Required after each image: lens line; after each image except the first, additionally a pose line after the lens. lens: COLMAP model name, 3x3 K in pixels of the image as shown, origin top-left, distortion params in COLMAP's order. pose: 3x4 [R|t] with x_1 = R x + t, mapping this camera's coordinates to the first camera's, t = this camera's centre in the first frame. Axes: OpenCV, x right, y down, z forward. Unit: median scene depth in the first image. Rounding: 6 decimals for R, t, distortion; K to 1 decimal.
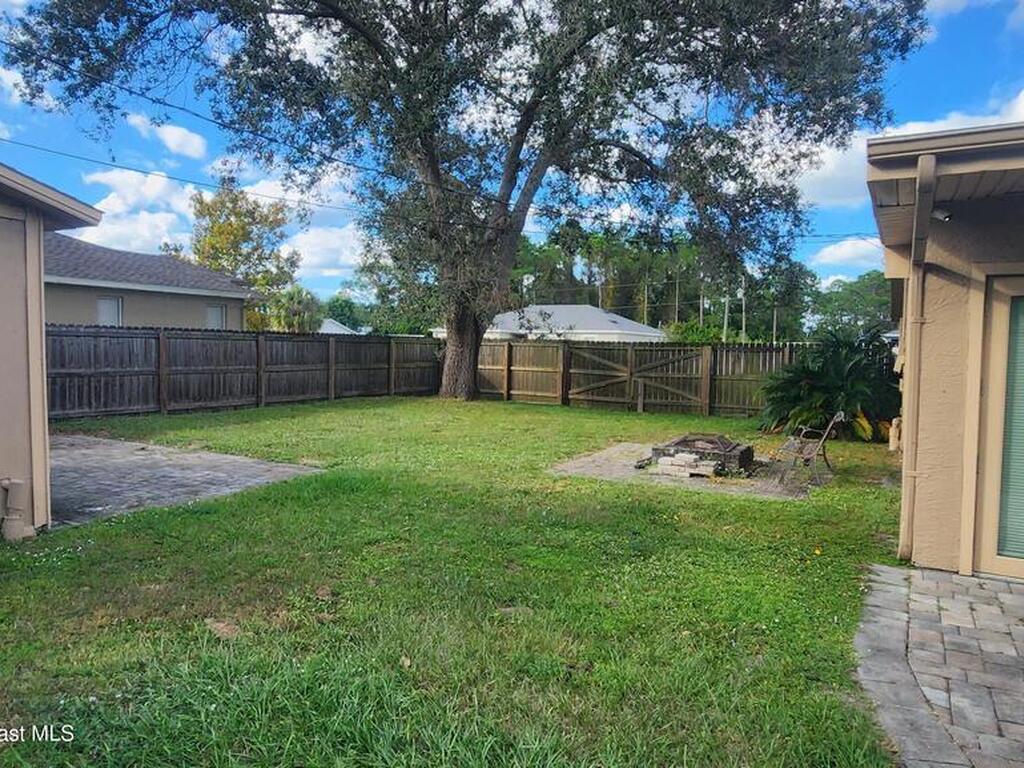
lens RADIAL K [[701.8, 0, 504.8], [0, 701.8, 371.1], [0, 0, 1]] dist [0.000691, 0.001445]
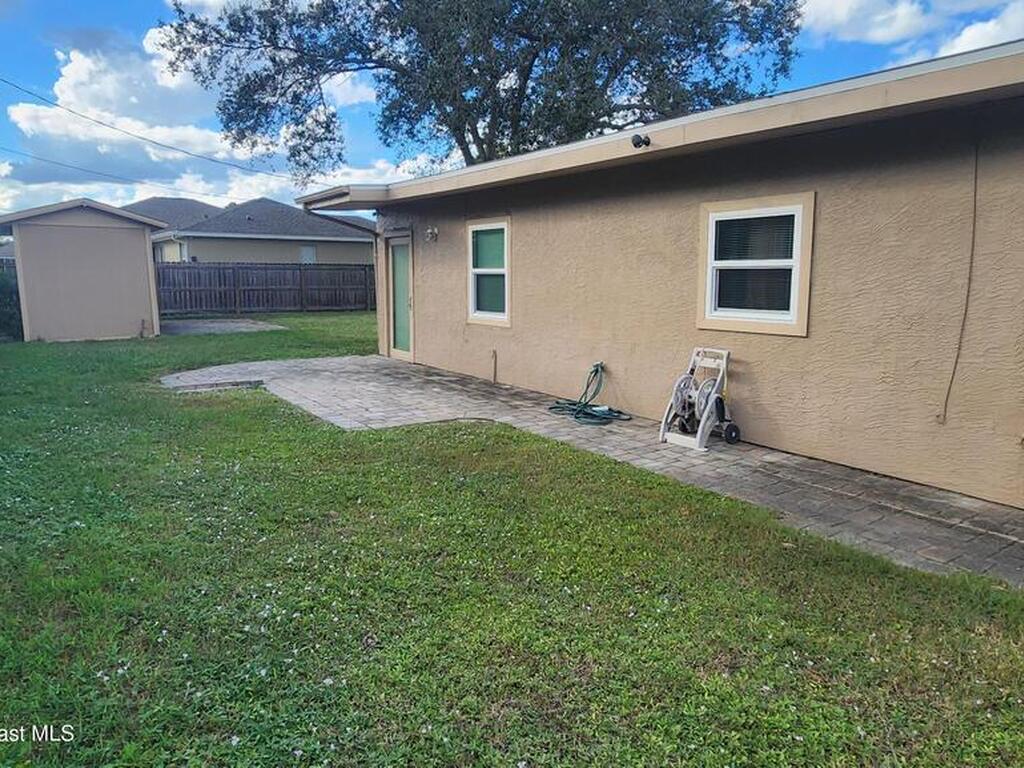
lens RADIAL K [[699.3, 0, 511.1], [0, 699.3, 371.9], [0, 0, 1]] dist [0.004698, -0.002280]
pose [[0.905812, 0.046809, -0.421087, 0.812864], [-0.003459, 0.994662, 0.103129, 0.028274], [0.423667, -0.091959, 0.901138, -0.433722]]
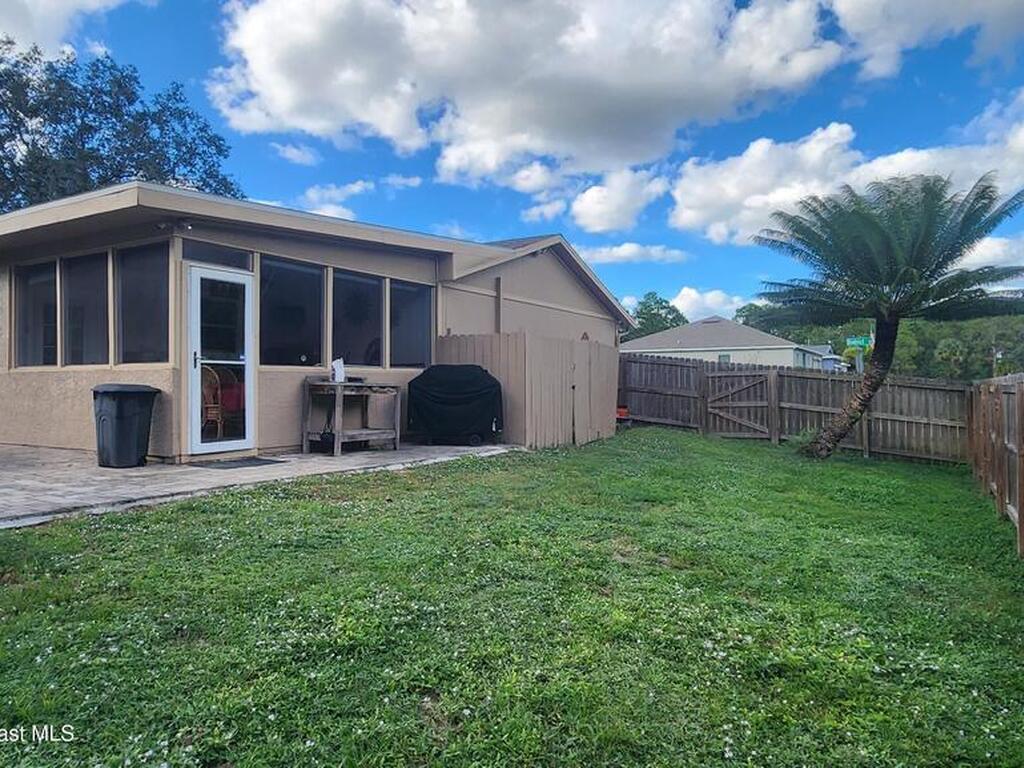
lens RADIAL K [[701.8, 0, 504.8], [0, 701.8, 371.1], [0, 0, 1]] dist [0.000691, 0.001445]
pose [[0.999560, -0.020784, -0.021144, 1.737981], [0.019643, 0.998410, -0.052837, 0.116228], [0.022209, 0.052398, 0.998379, -0.911217]]
